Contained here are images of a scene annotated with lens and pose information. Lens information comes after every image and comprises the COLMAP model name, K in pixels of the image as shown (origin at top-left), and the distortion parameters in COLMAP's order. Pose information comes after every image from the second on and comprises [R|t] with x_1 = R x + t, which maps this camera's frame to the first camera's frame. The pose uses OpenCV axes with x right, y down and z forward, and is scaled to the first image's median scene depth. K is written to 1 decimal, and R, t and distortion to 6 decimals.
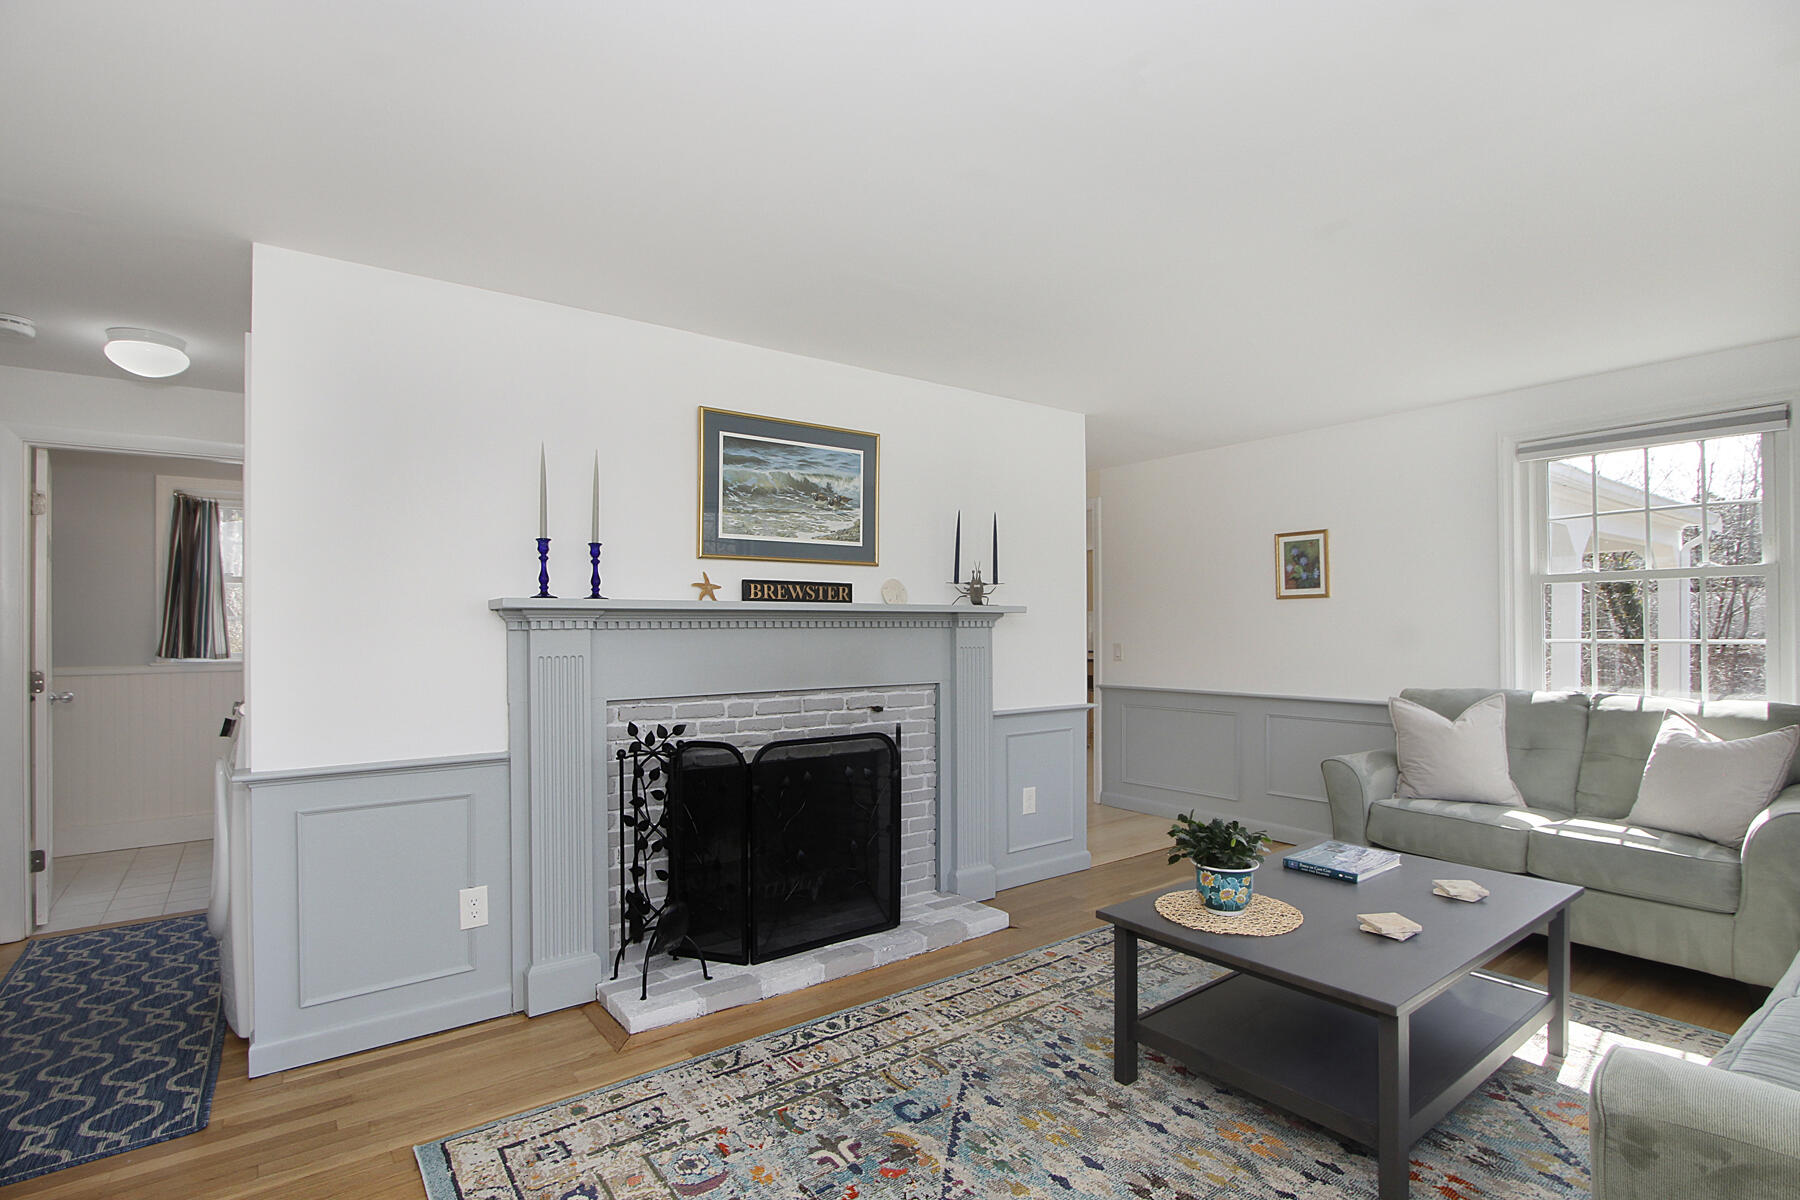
lens RADIAL K [[811.3, 0, 909.1], [0, 811.3, 610.6], [0, 0, 1]] dist [-0.004962, -0.000397]
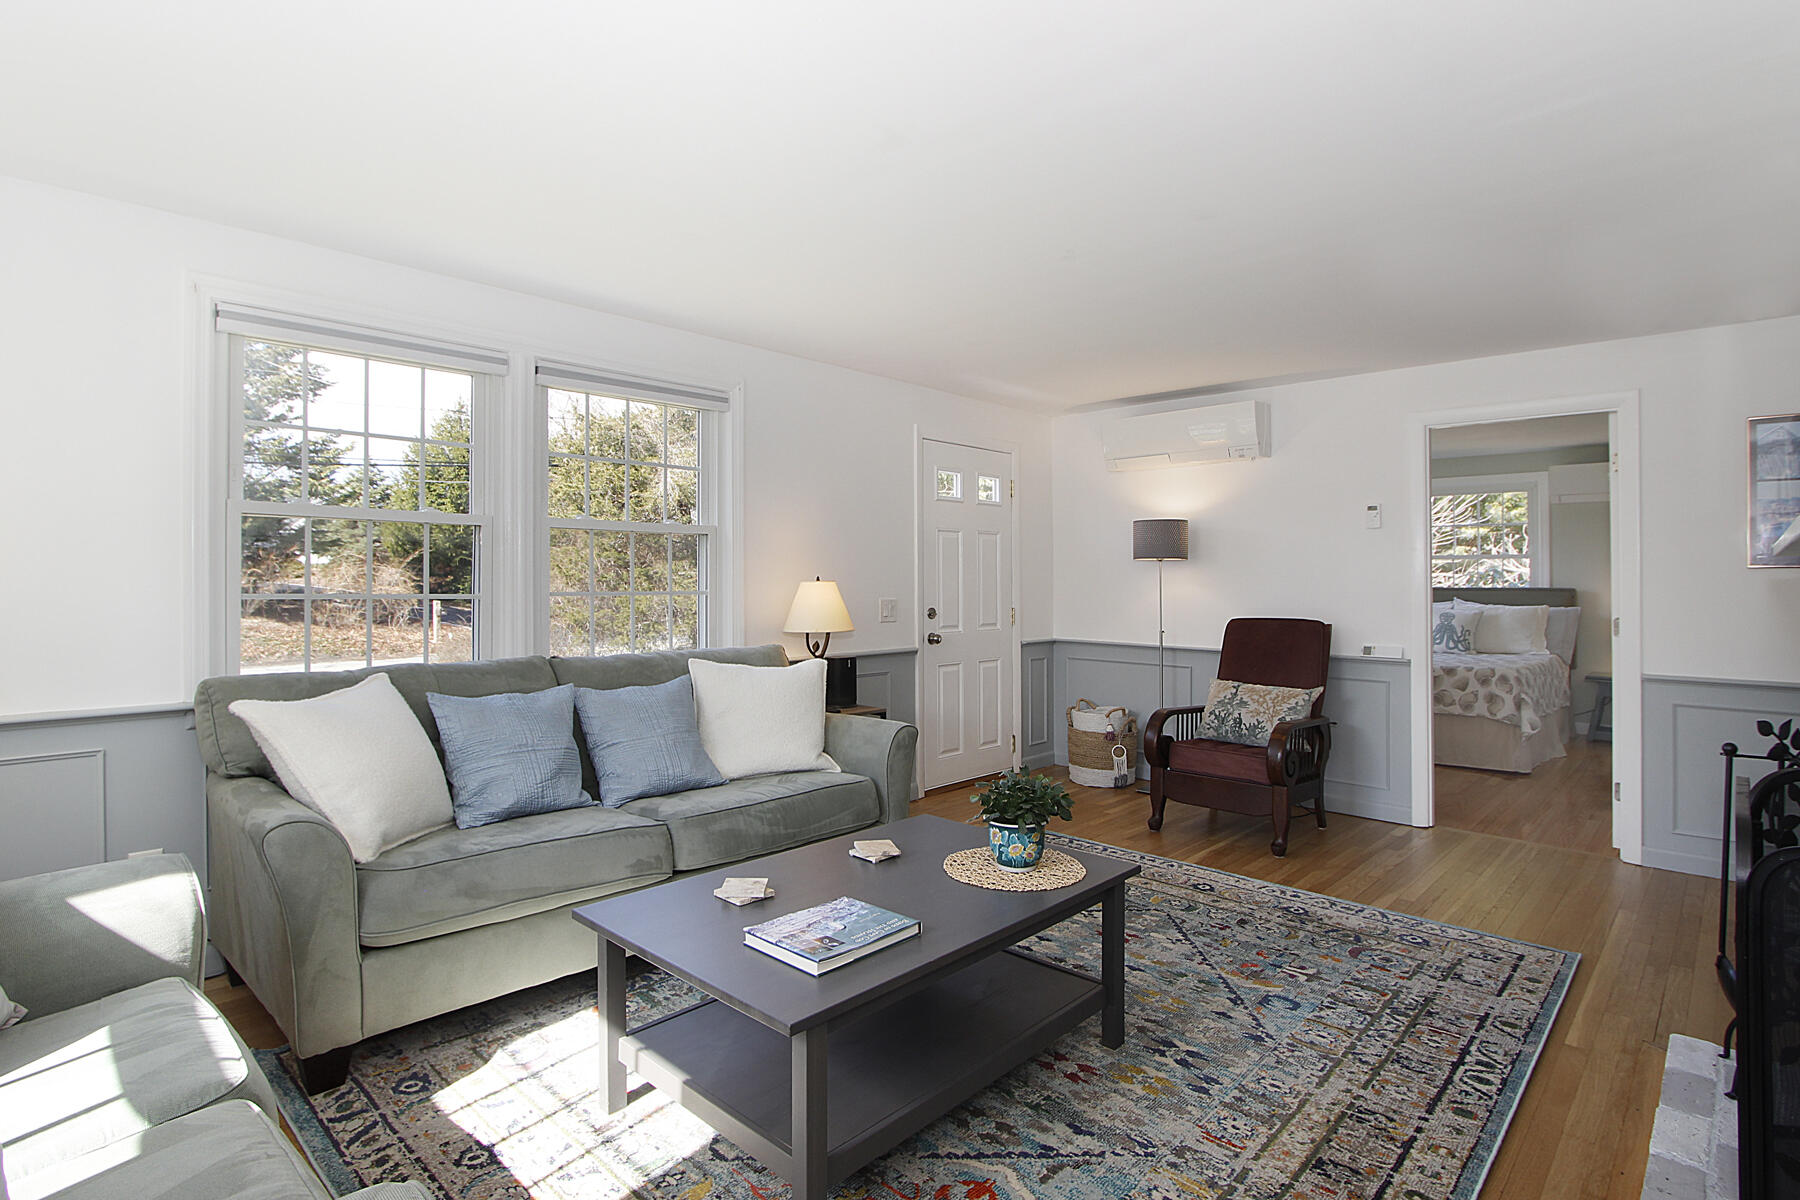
lens RADIAL K [[811.3, 0, 899.2], [0, 811.3, 588.4], [0, 0, 1]] dist [-0.004962, -0.000397]
pose [[-0.986241, 0.006644, -0.165183, 0.666879], [0.009585, 0.999809, -0.017017, 0.041288], [0.165038, -0.018367, -0.986116, 1.890912]]
